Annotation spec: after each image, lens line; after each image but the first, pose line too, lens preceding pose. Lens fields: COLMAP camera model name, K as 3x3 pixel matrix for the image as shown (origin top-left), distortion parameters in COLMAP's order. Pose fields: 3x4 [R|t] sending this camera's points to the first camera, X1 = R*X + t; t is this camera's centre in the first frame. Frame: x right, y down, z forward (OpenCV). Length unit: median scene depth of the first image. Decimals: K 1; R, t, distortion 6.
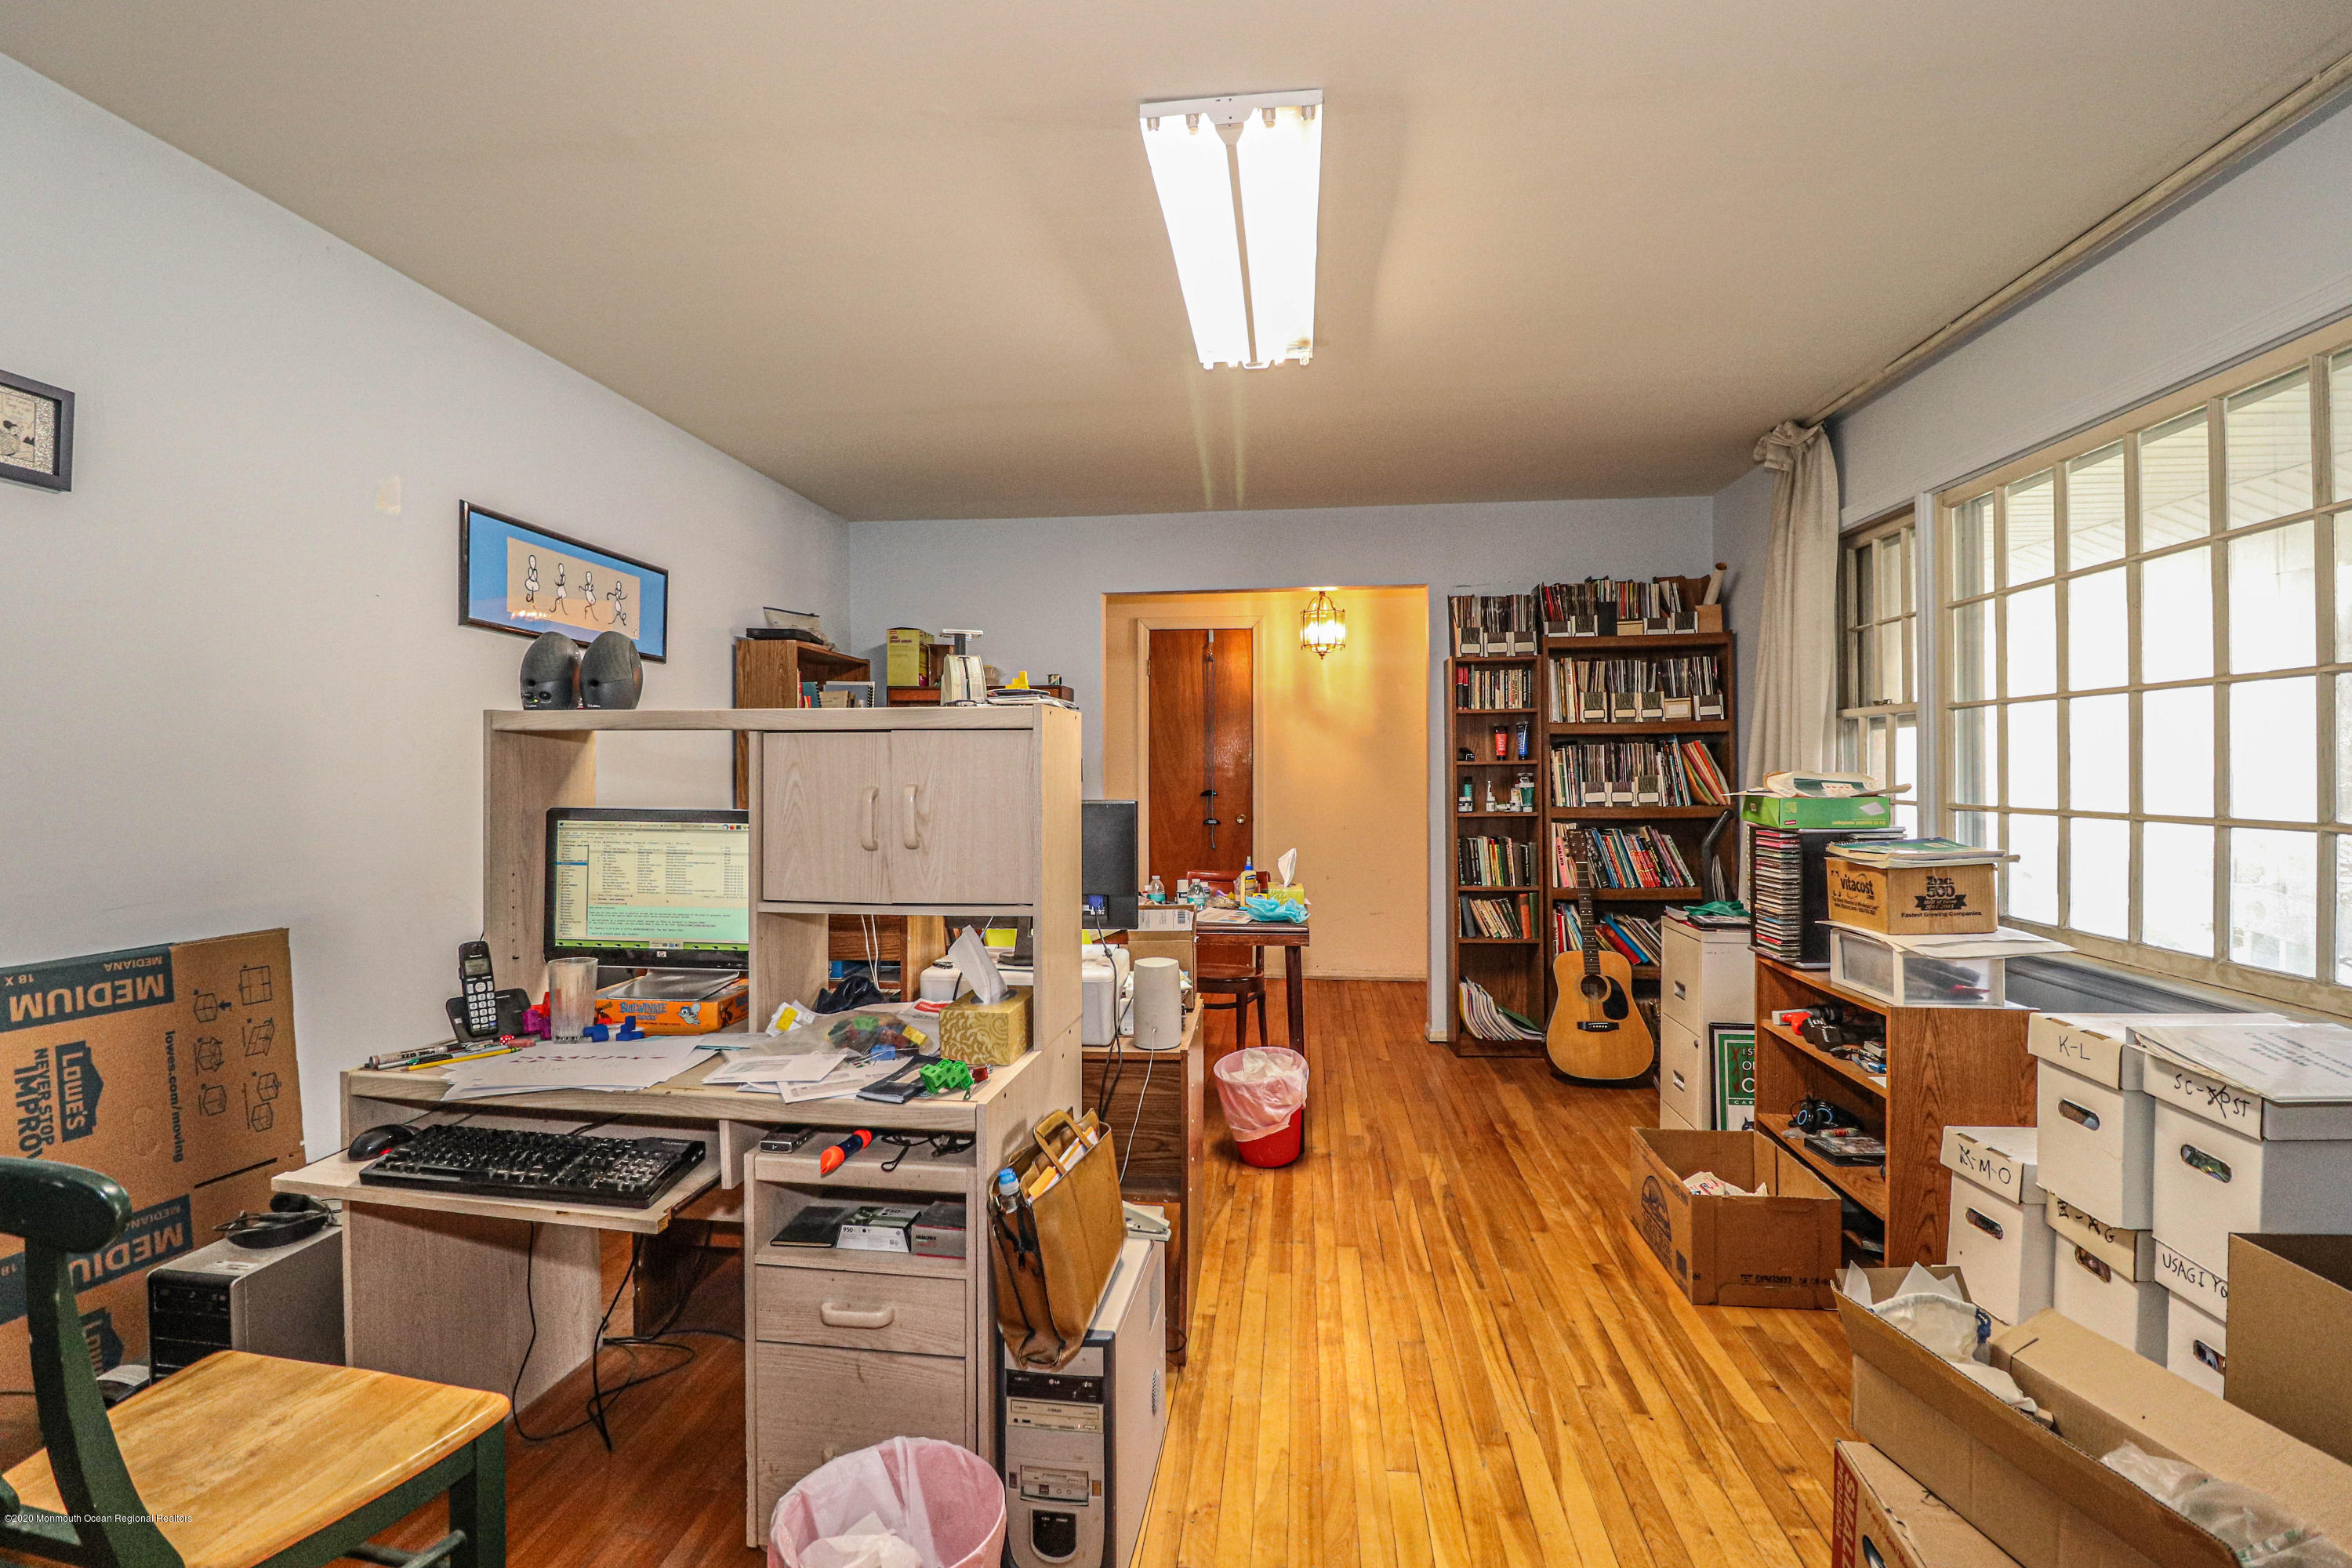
lens RADIAL K [[1114.8, 0, 1169.1], [0, 1114.8, 776.1], [0, 0, 1]] dist [0.002645, -0.012787]
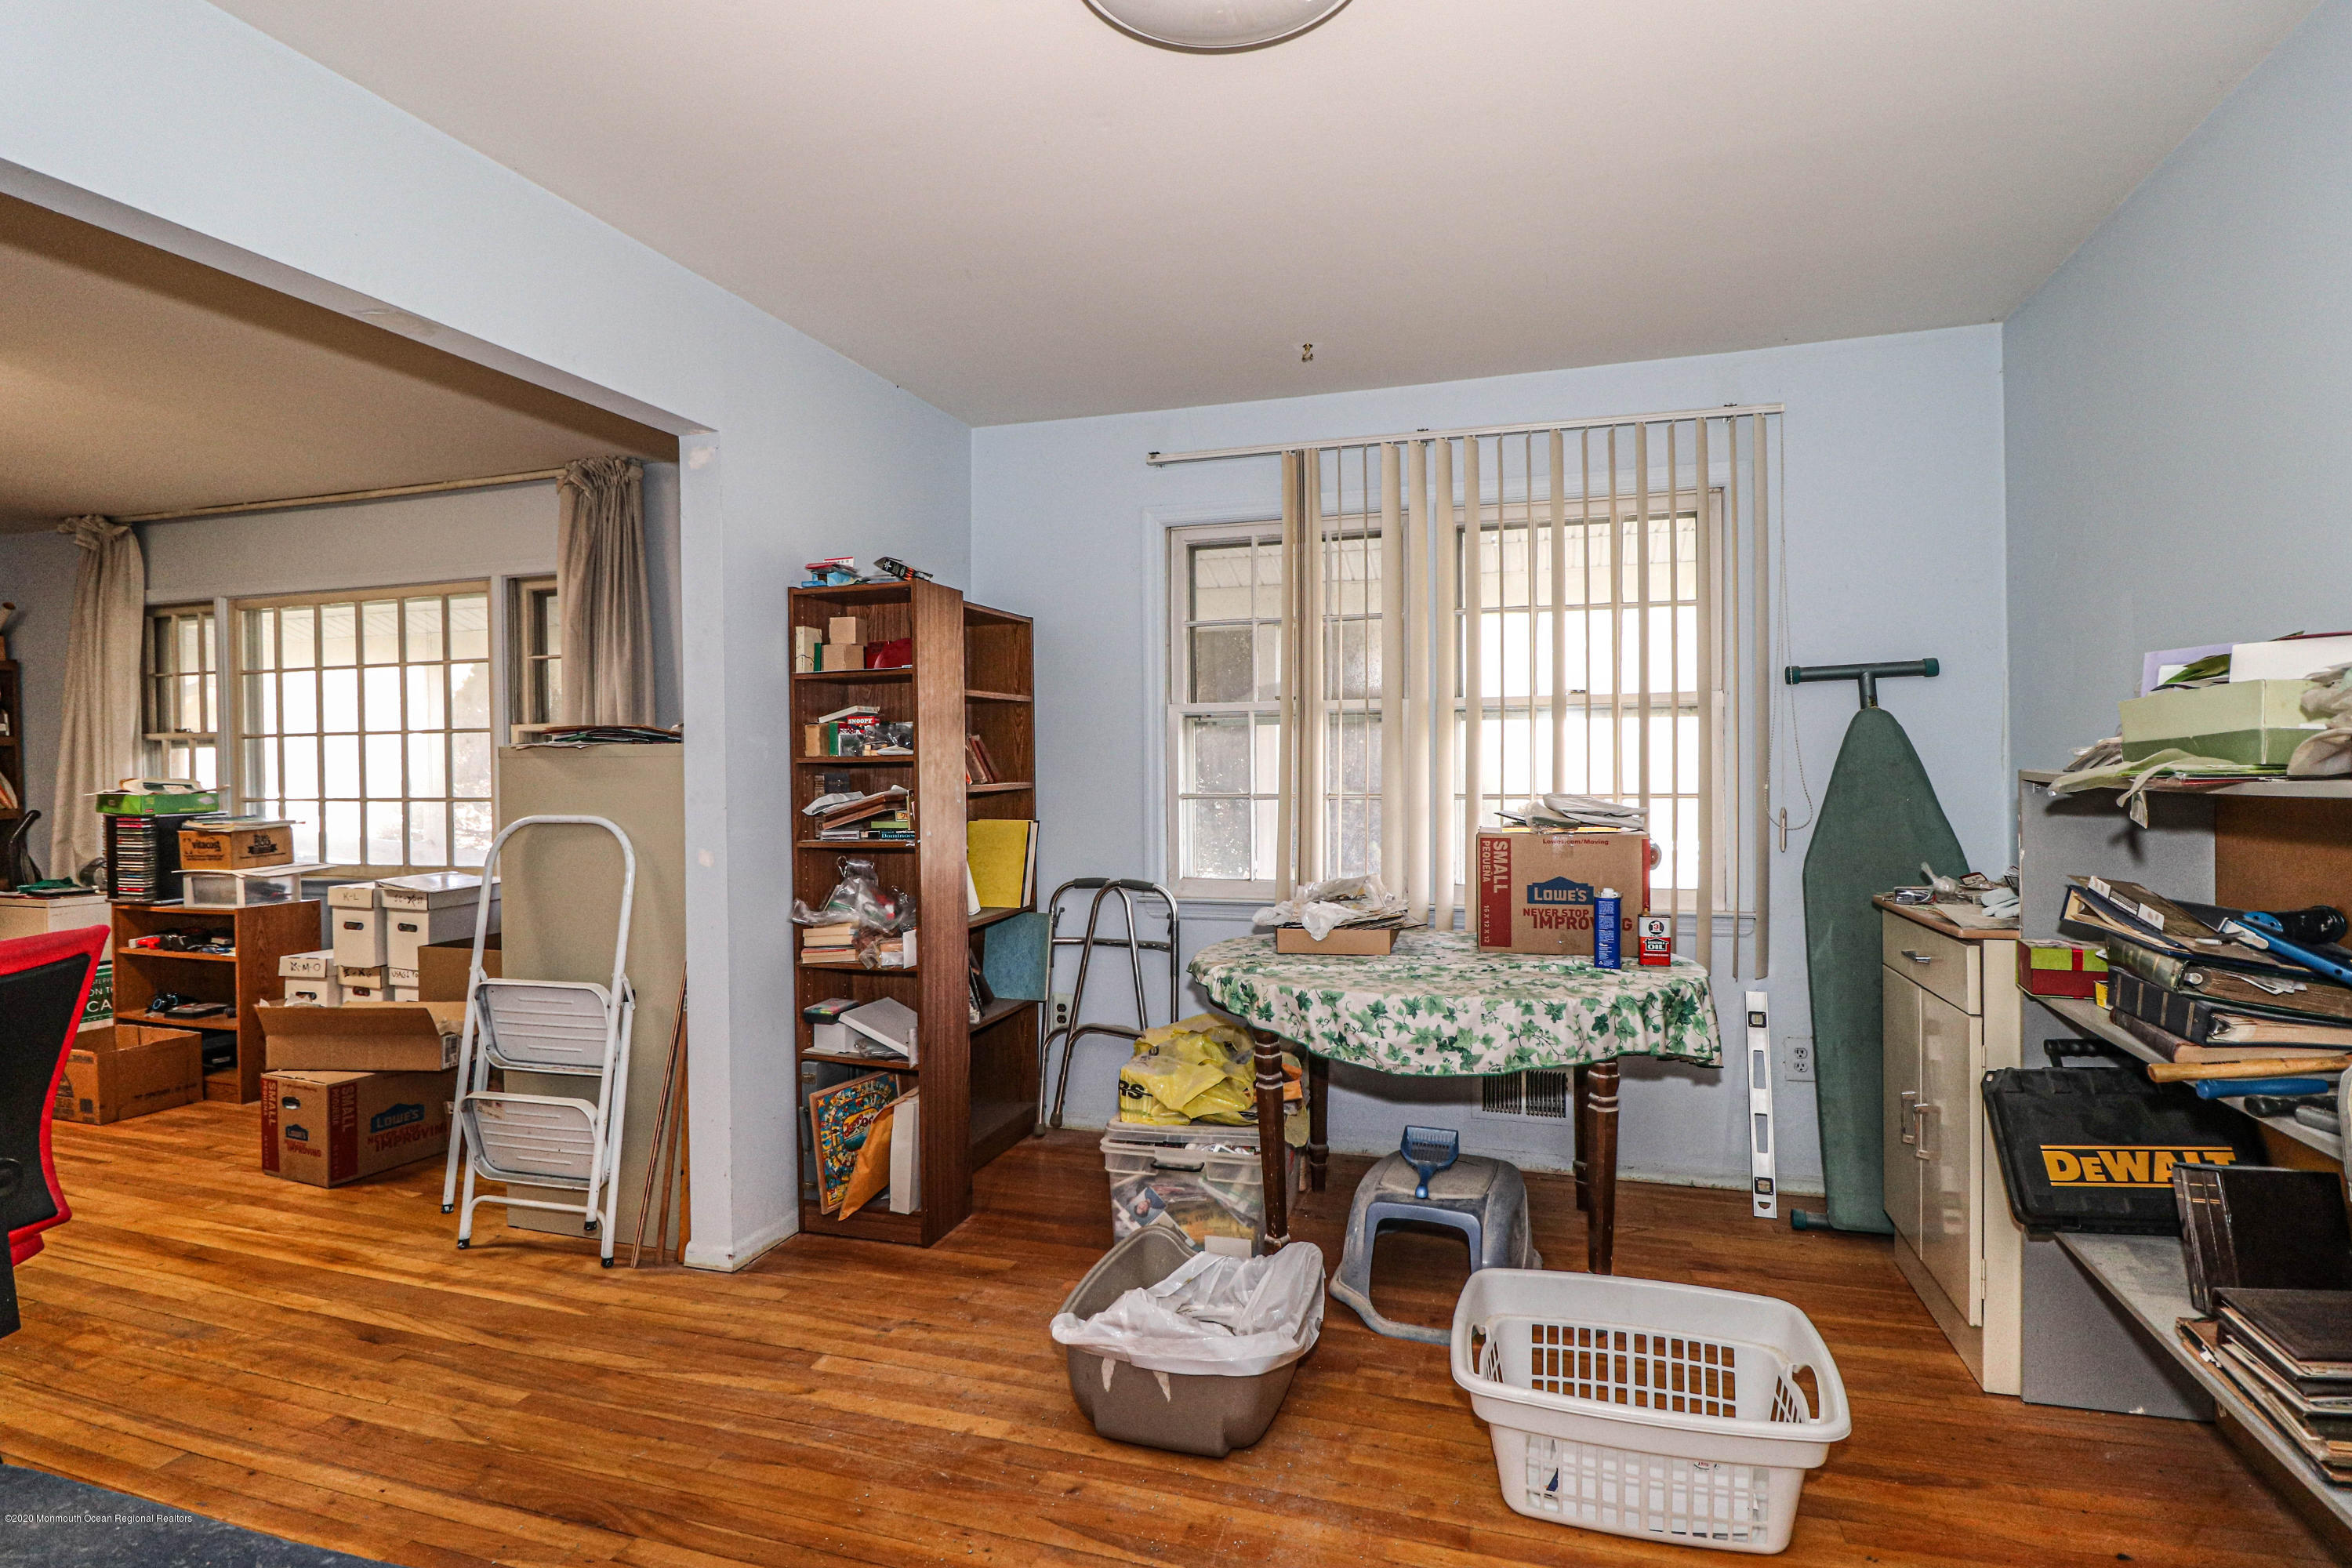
lens RADIAL K [[1114.7, 0, 1274.3], [0, 1114.7, 774.2], [0, 0, 1]] dist [0.001634, -0.011869]
pose [[0.126916, -0.004868, 0.991901, -0.570839], [0.015322, 0.999878, 0.002947, 0.007789], [-0.991795, 0.014824, 0.126976, -0.556927]]
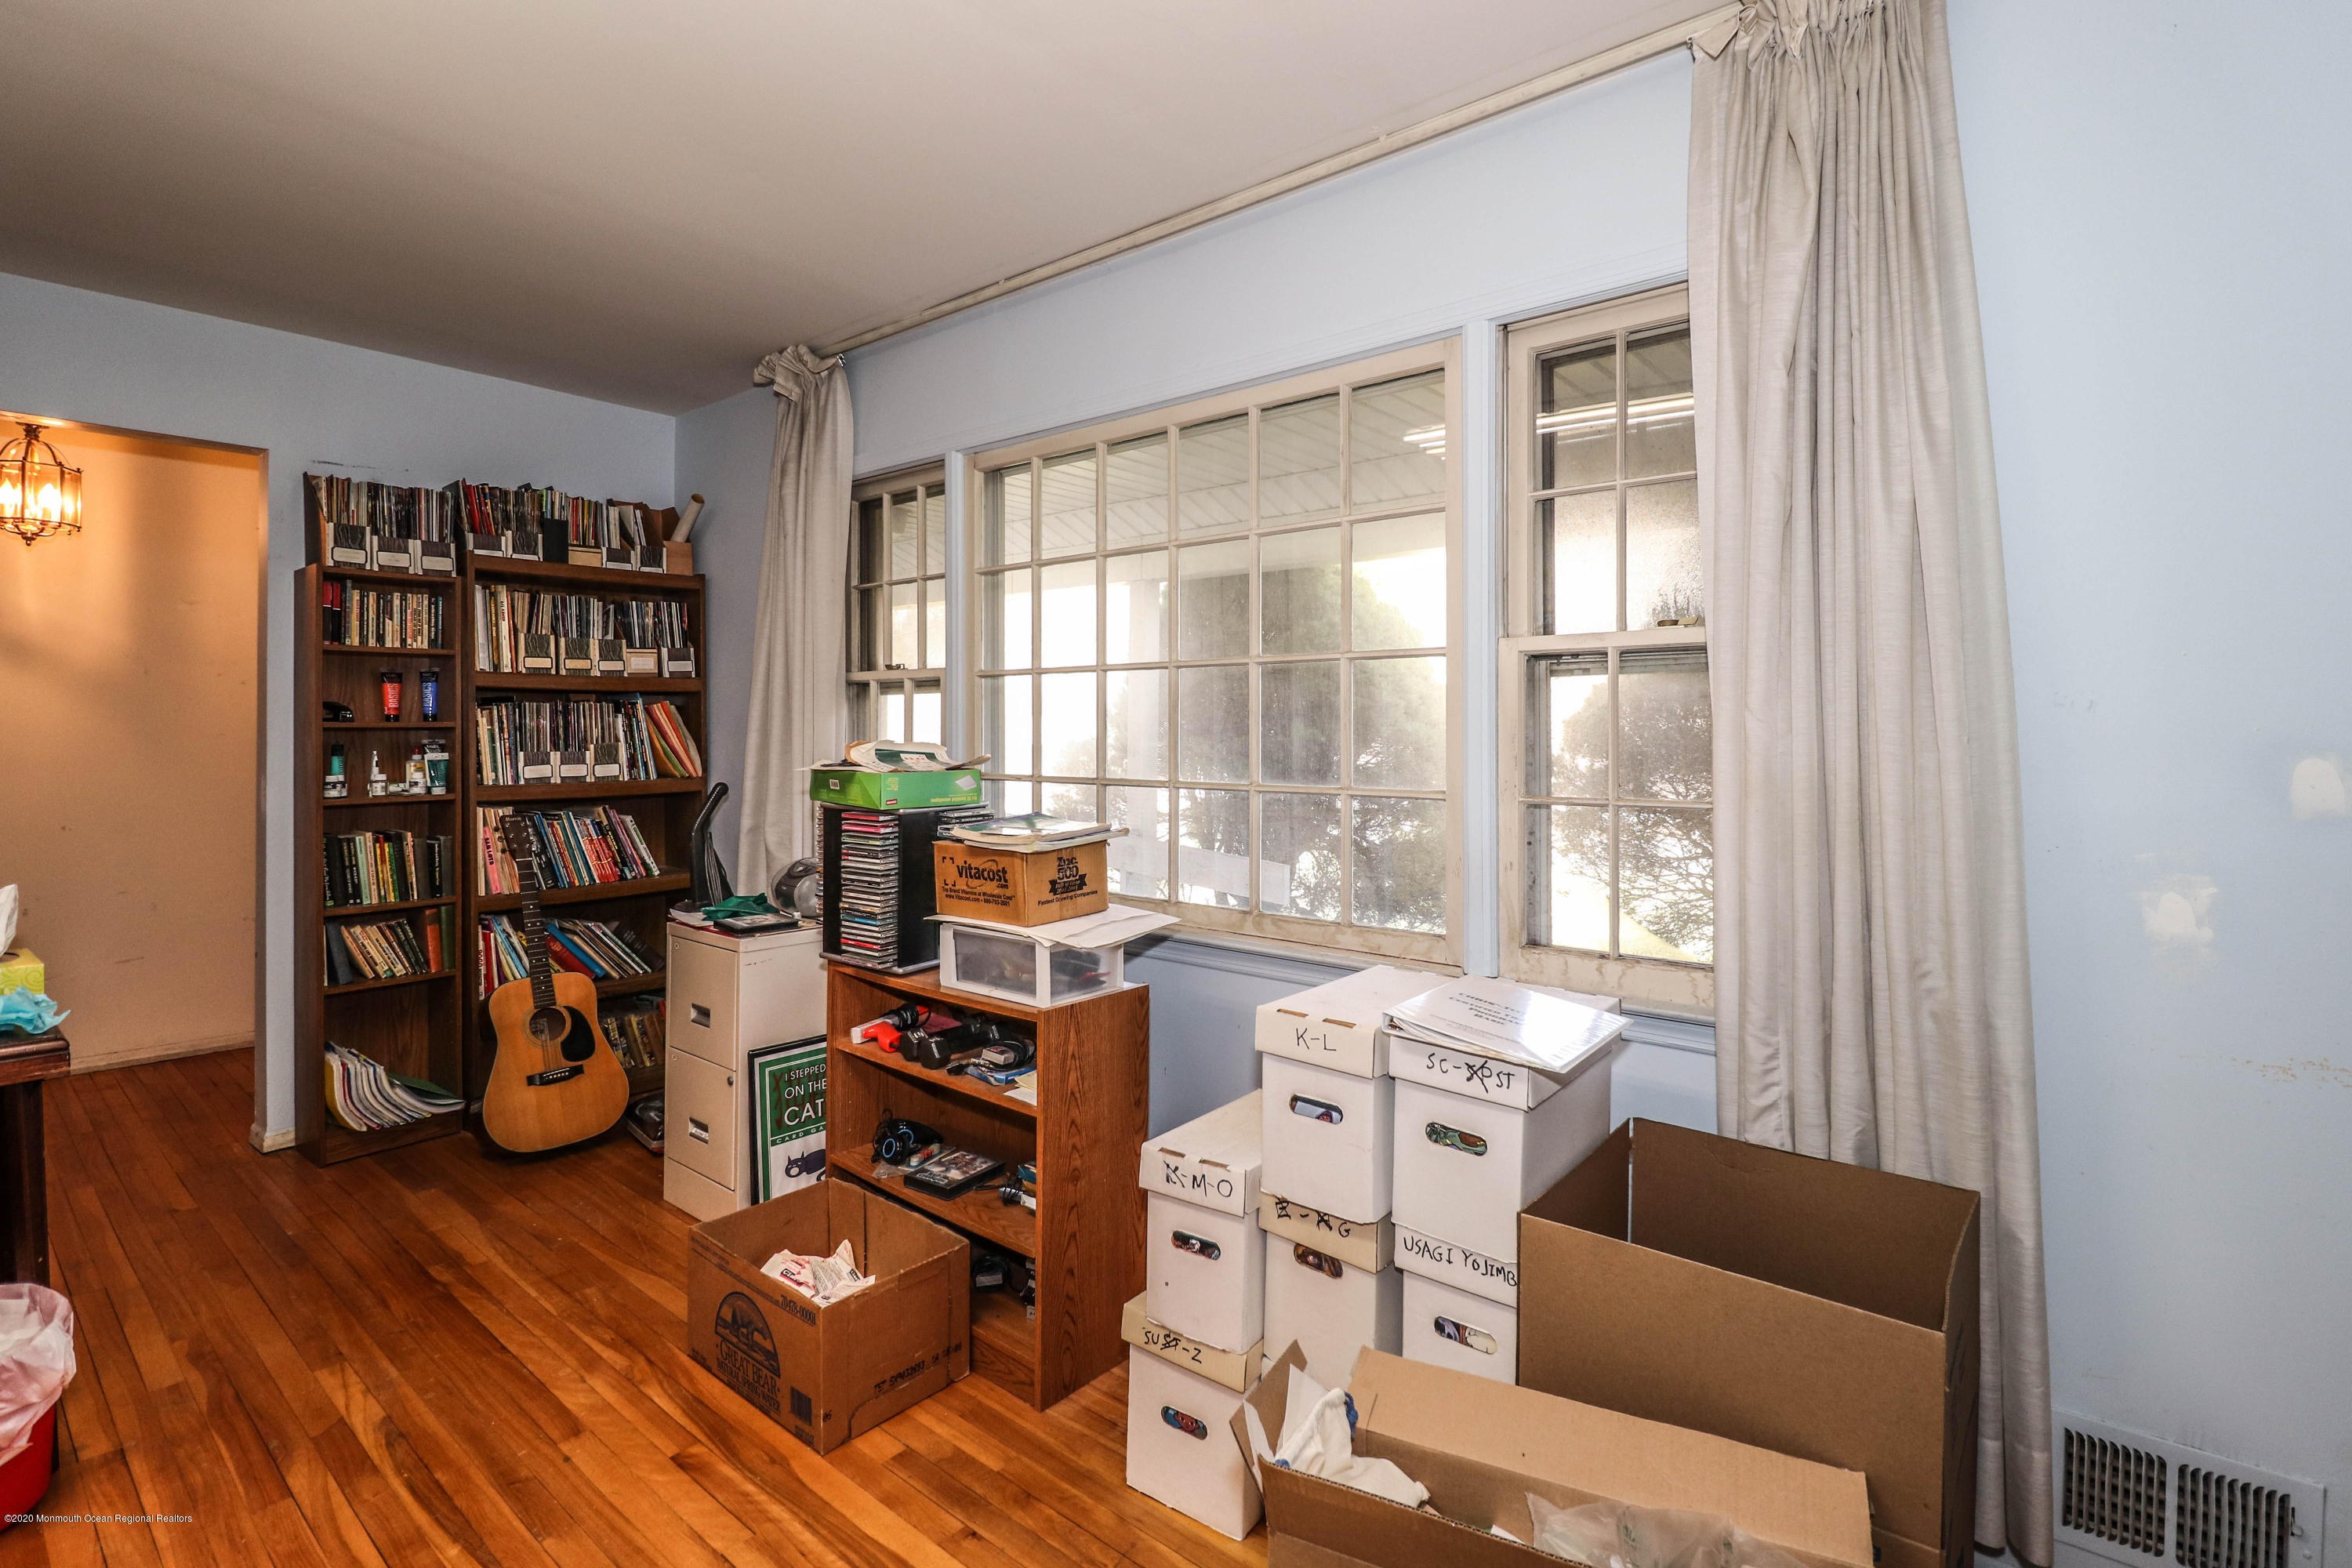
lens RADIAL K [[1104.0, 0, 1162.4], [0, 1104.0, 724.4], [0, 0, 1]] dist [-0.000308, -0.012536]
pose [[0.548793, 0.011438, 0.835880, -0.018954], [-0.000893, 0.999914, -0.013096, -0.004638], [-0.835958, 0.006441, 0.548756, 0.281076]]
